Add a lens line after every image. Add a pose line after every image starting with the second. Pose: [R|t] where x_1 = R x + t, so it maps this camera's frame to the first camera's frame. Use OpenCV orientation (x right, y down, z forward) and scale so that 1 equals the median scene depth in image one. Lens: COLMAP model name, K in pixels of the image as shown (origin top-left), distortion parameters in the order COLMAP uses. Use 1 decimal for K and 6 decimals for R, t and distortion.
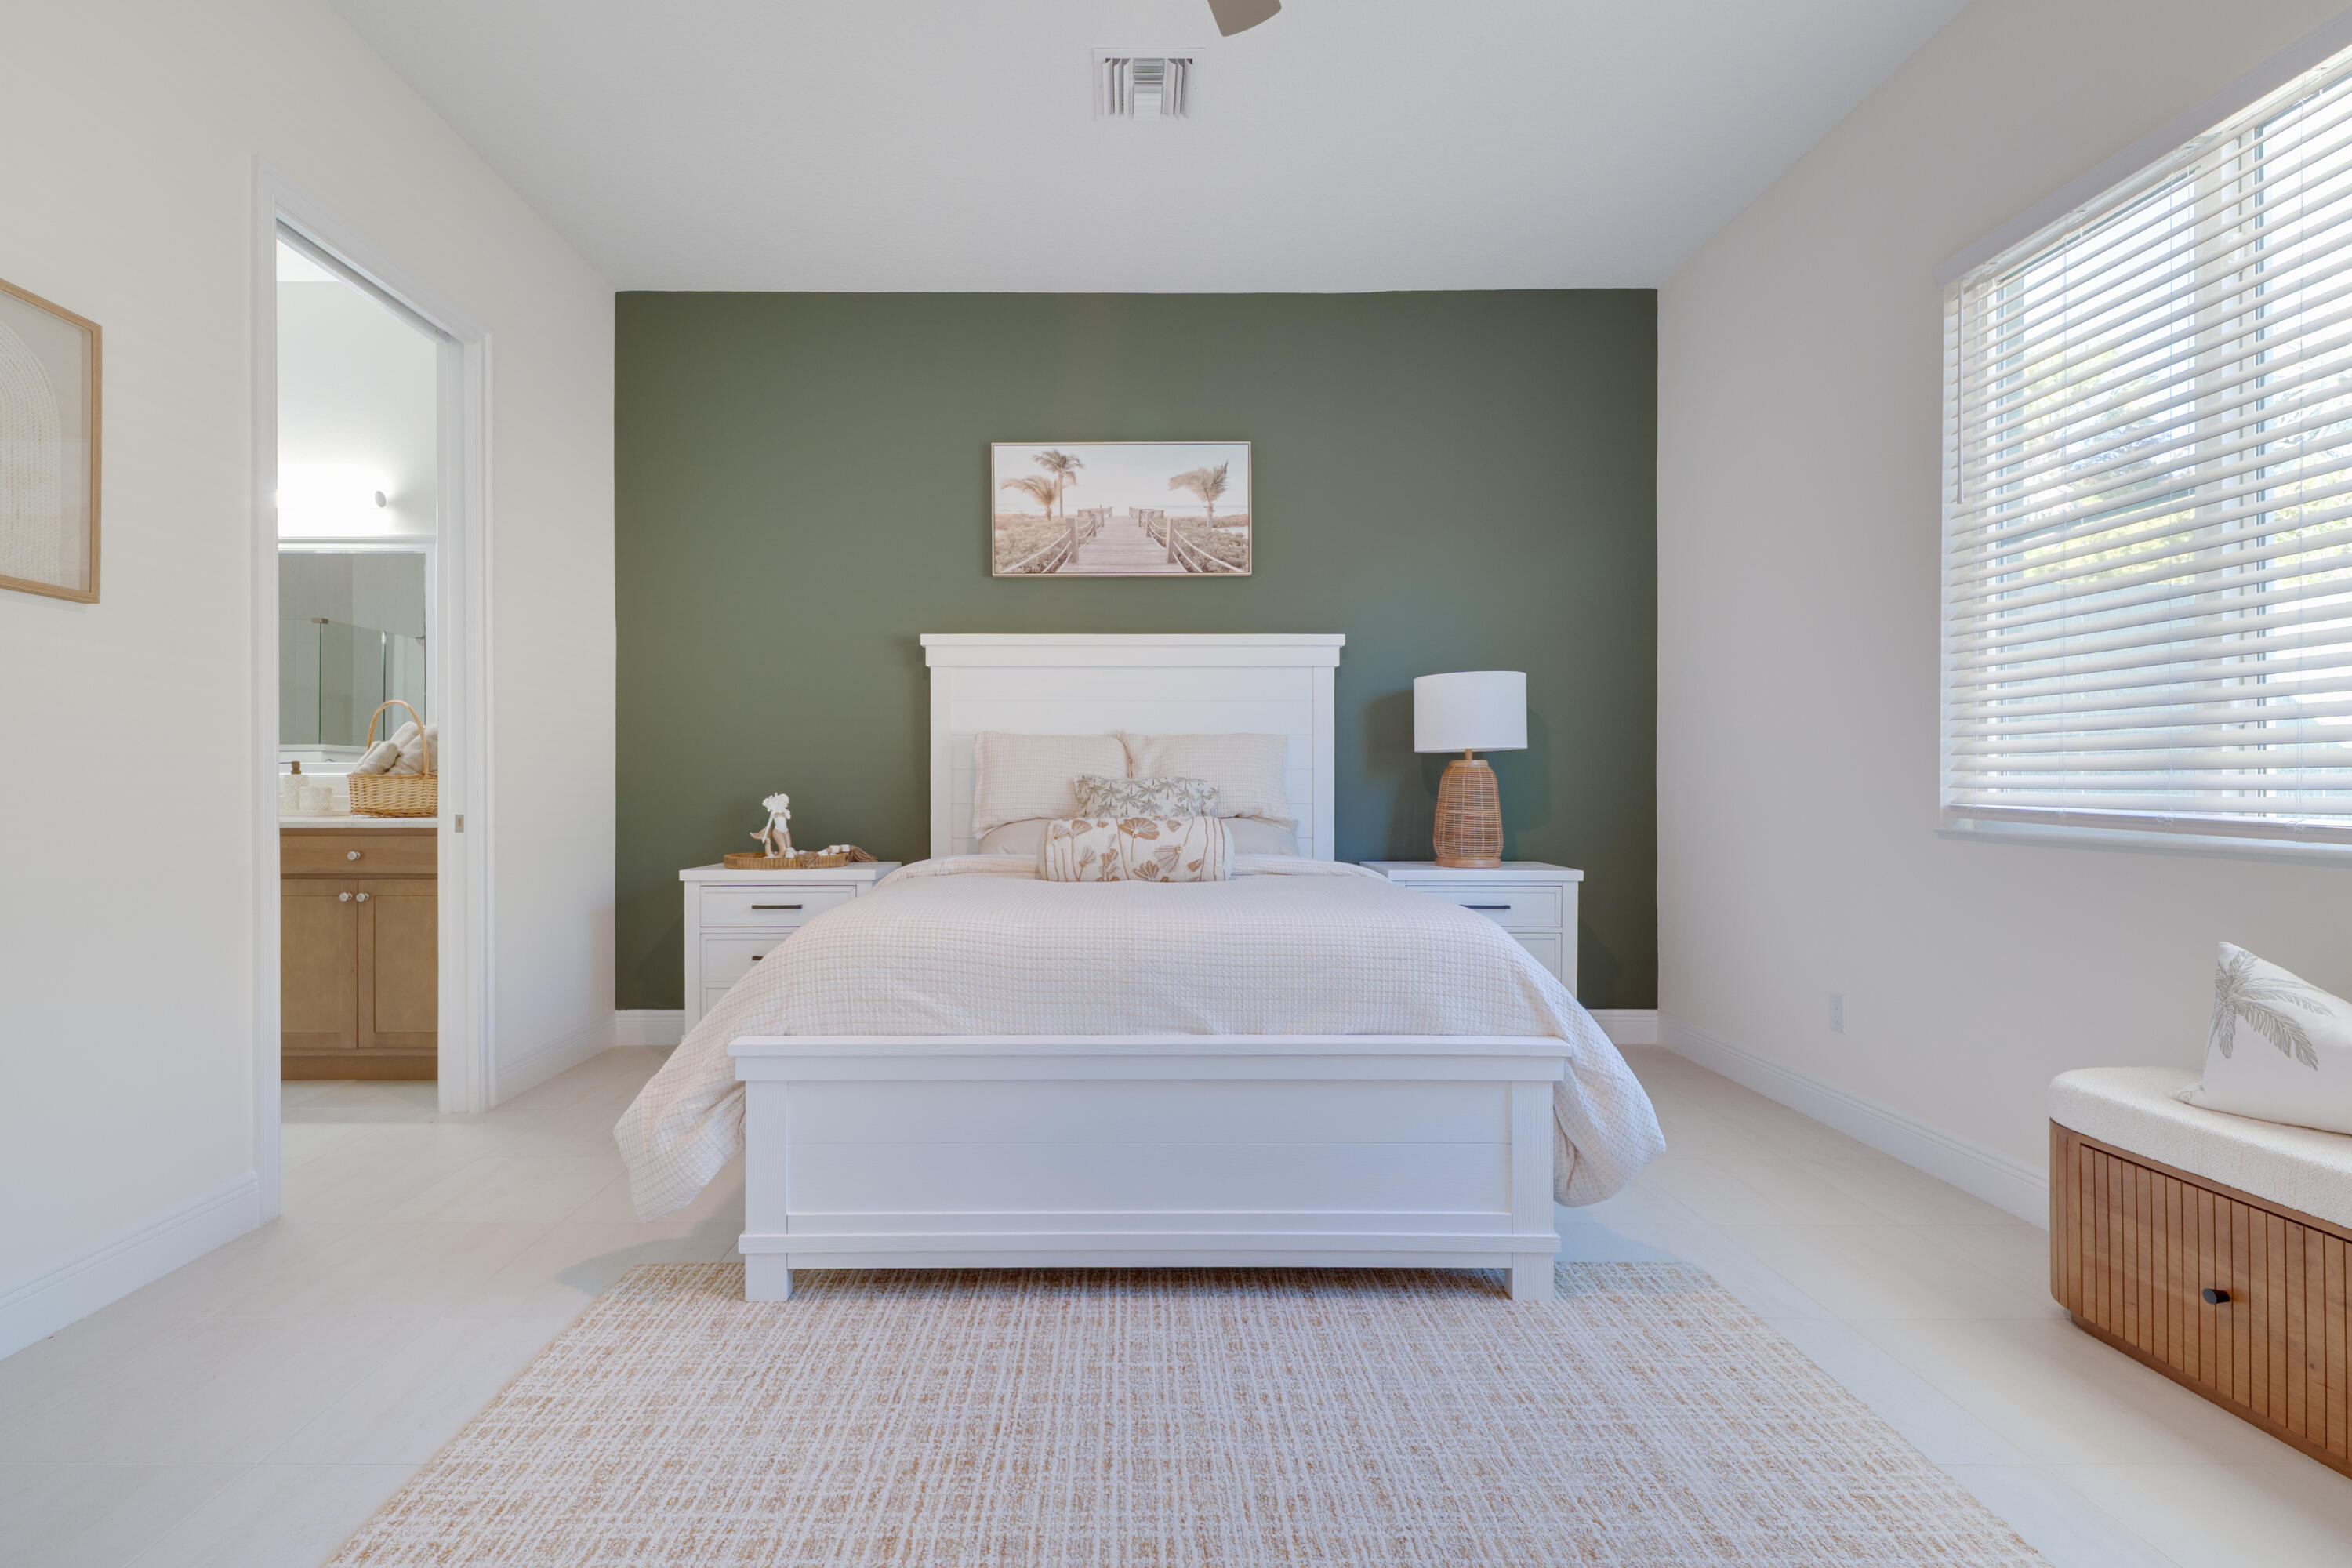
lens RADIAL K [[1071.9, 0, 1102.7], [0, 1071.9, 792.3], [0, 0, 1]] dist [0.010012, -0.006234]
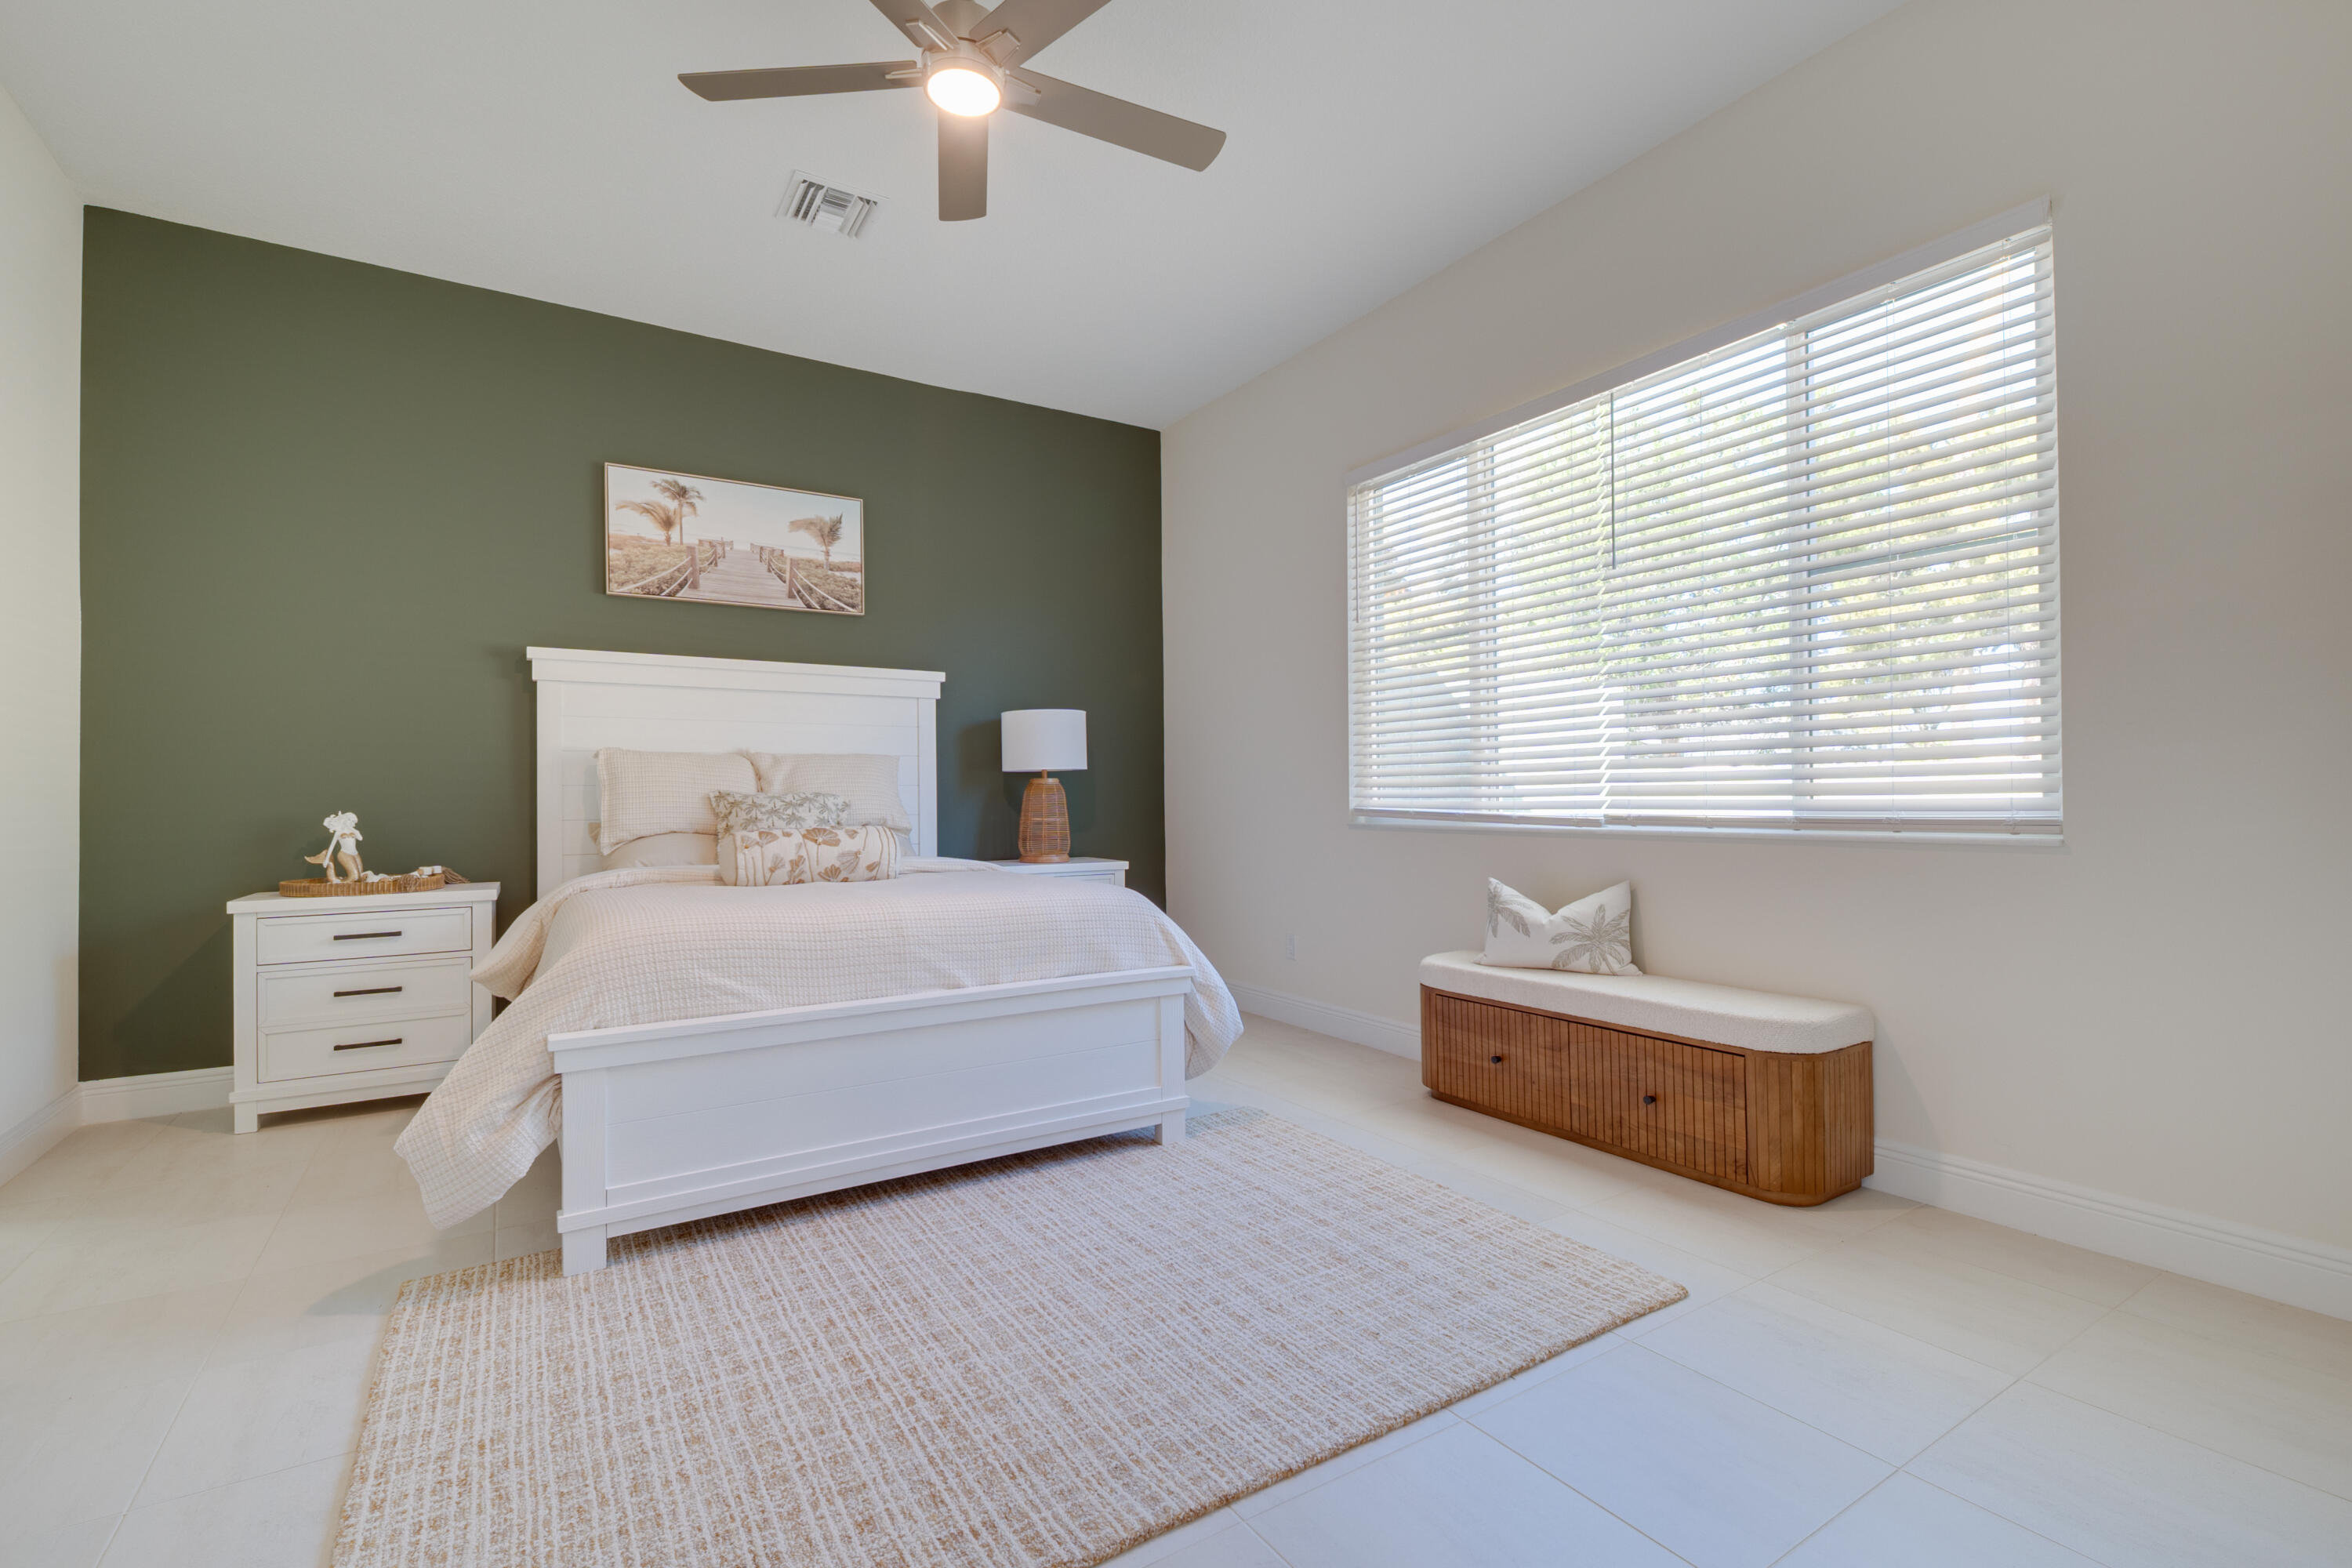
lens RADIAL K [[1033.2, 0, 1171.6], [0, 1033.2, 787.6], [0, 0, 1]] dist [0.002299, -0.004866]
pose [[0.844298, -0.000878, 0.535874, -0.189480], [0.010477, 0.999835, -0.014869, 0.000865], [-0.535772, 0.018168, 0.844167, -0.110902]]
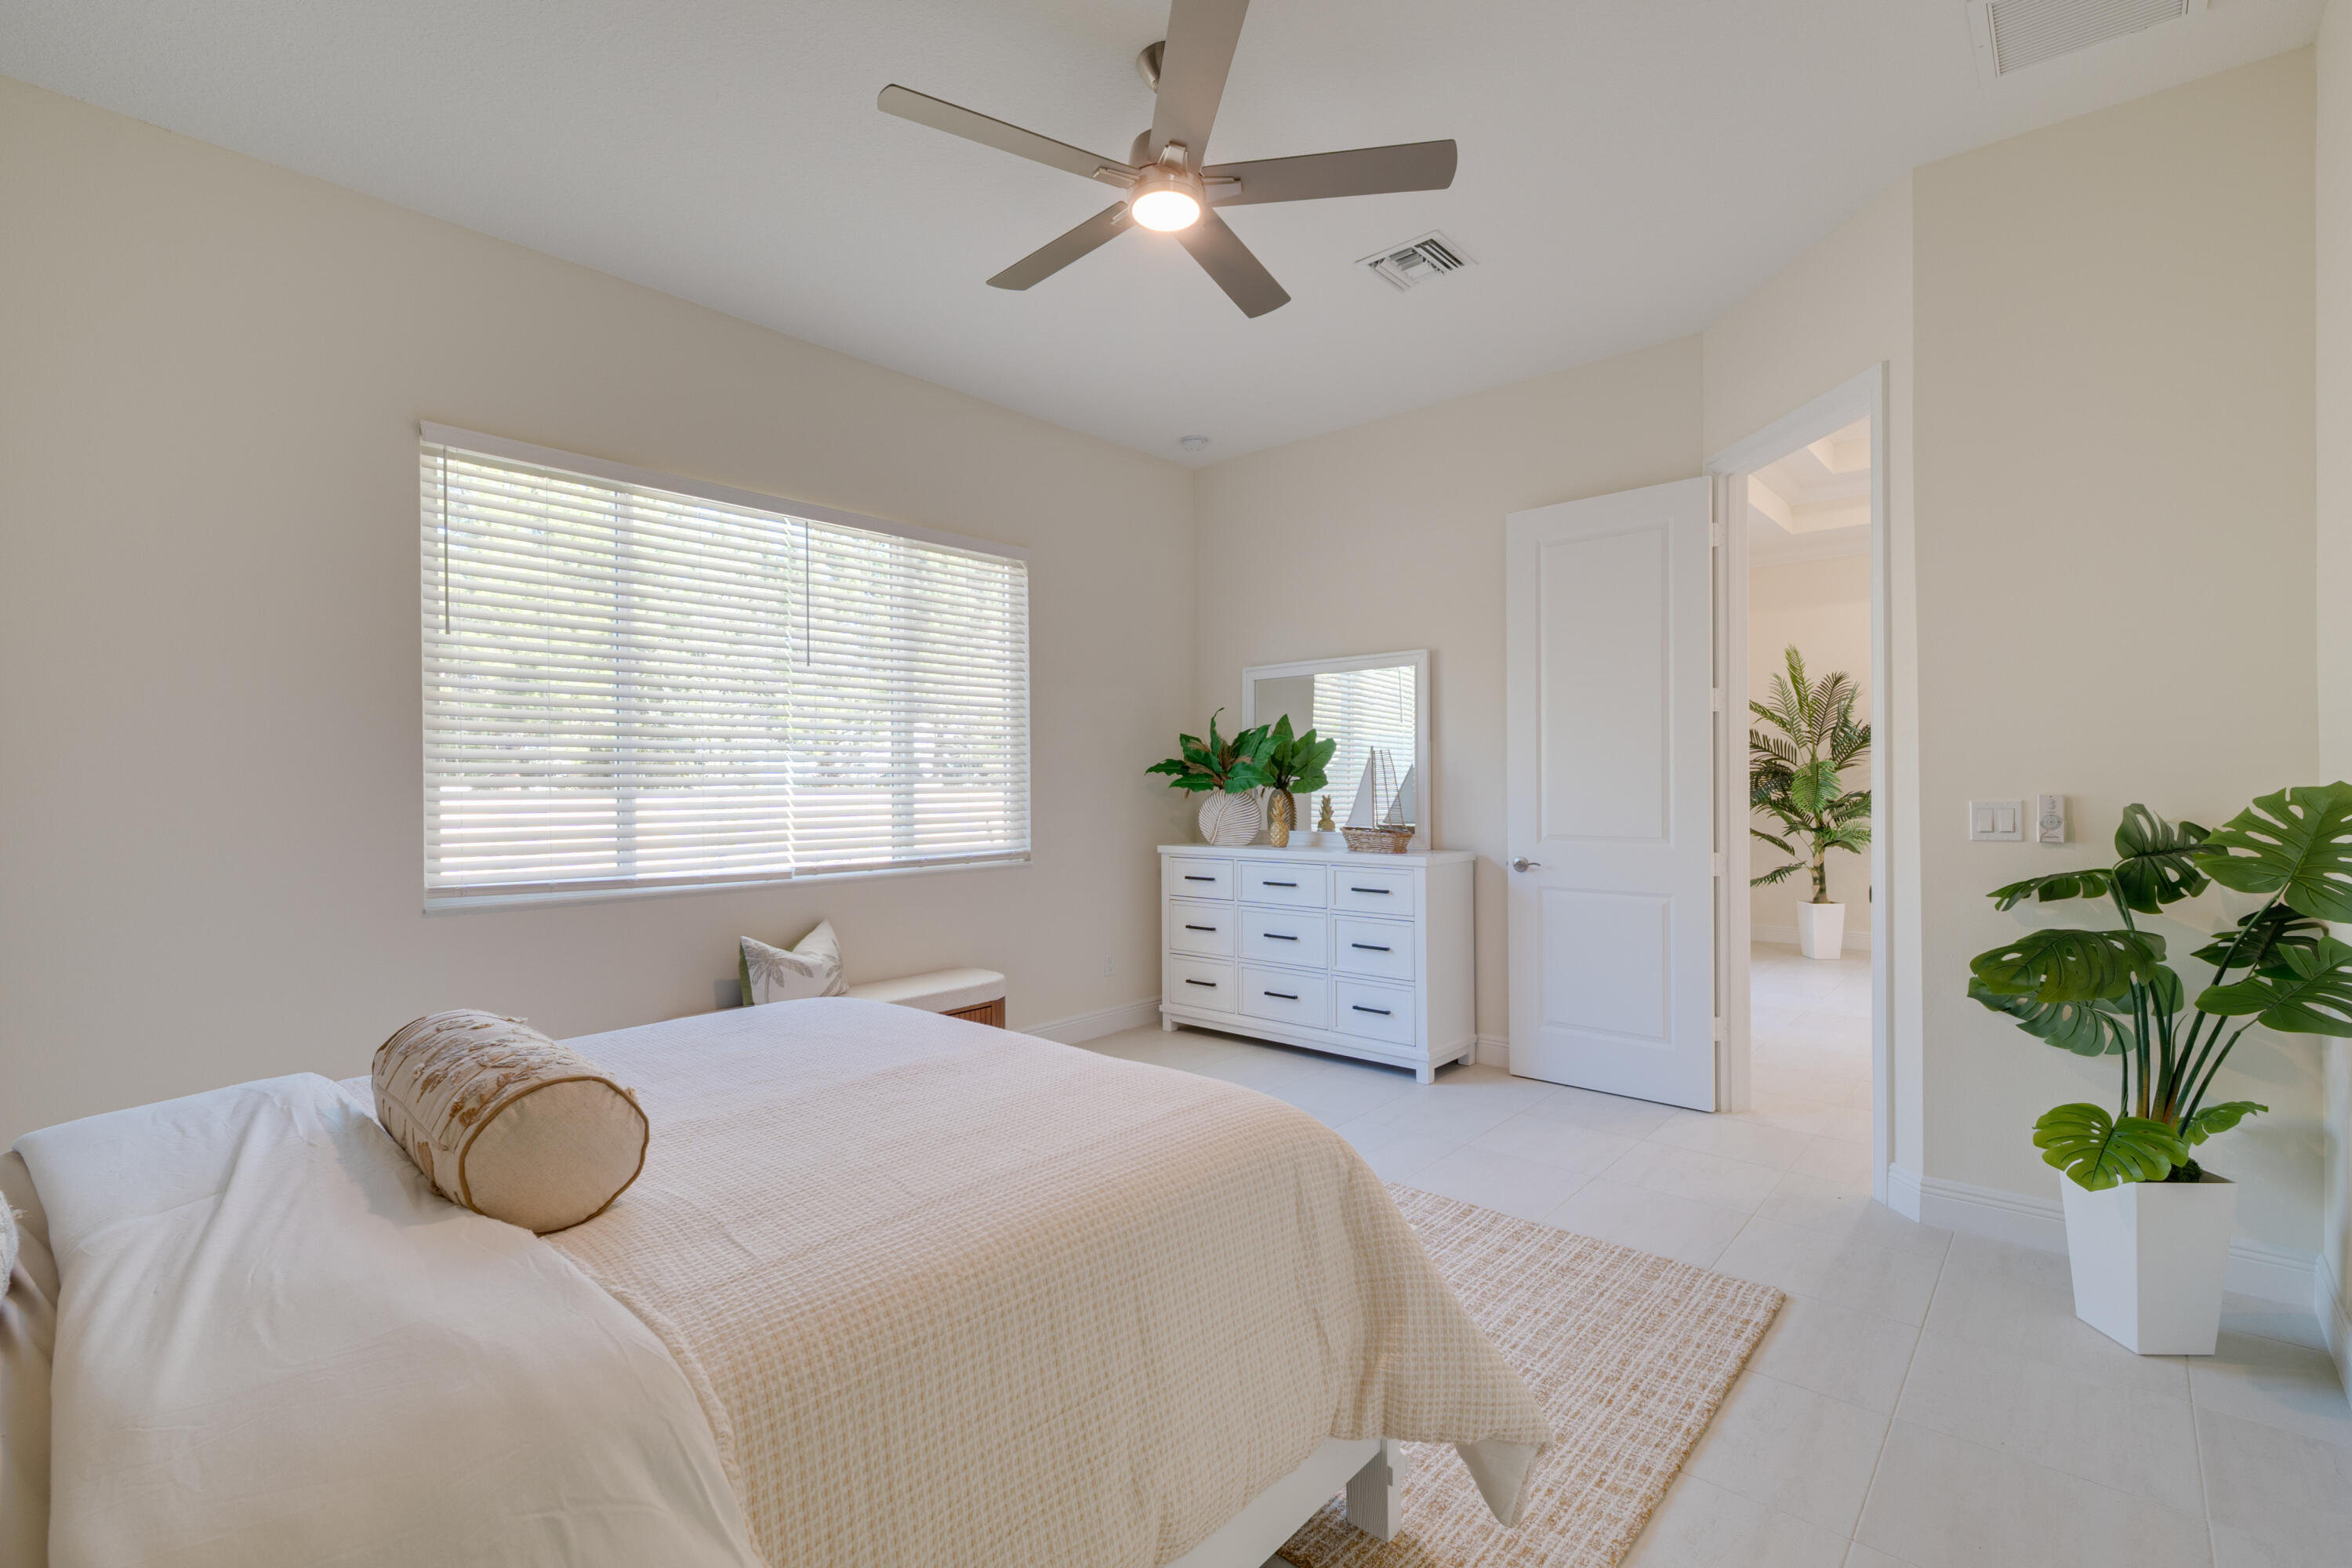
lens RADIAL K [[1026.1, 0, 1161.1], [0, 1026.1, 786.9], [0, 0, 1]] dist [0.003465, -0.000181]
pose [[-0.731127, 0.002436, 0.682237, -0.387300], [0.010883, 0.999908, 0.008094, -0.068270], [-0.682154, 0.013342, -0.731086, 0.888477]]
